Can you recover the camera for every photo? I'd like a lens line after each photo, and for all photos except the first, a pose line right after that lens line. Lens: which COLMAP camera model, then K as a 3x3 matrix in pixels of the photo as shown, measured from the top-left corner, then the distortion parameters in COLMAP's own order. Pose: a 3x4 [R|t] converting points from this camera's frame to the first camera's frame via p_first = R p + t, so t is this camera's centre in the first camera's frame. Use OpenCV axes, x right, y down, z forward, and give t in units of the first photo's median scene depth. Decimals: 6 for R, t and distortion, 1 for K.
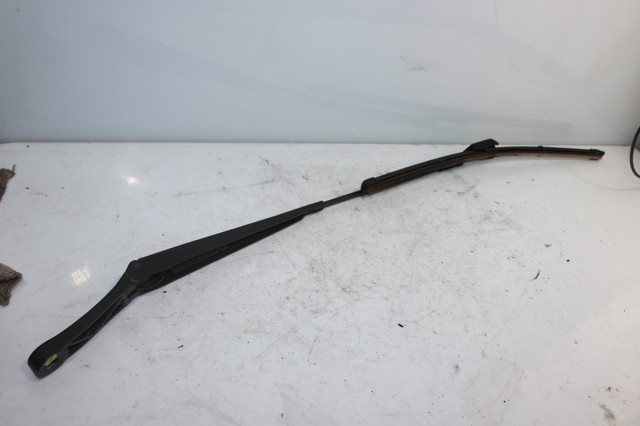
lens RADIAL K [[598.5, 0, 320.0], [0, 598.5, 213.0], [0, 0, 1]] dist [-0.146700, 0.174529]
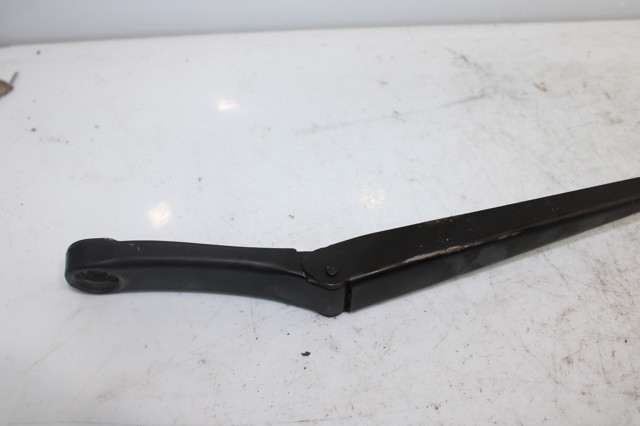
lens RADIAL K [[653.8, 0, 320.0], [0, 653.8, 213.0], [0, 0, 1]] dist [-0.094367, 0.022859]
pose [[0.987071, -0.008661, -0.160052, -0.136457], [0.032145, 0.988949, 0.144729, -0.040199], [0.157030, -0.148003, 0.976441, 0.418081]]
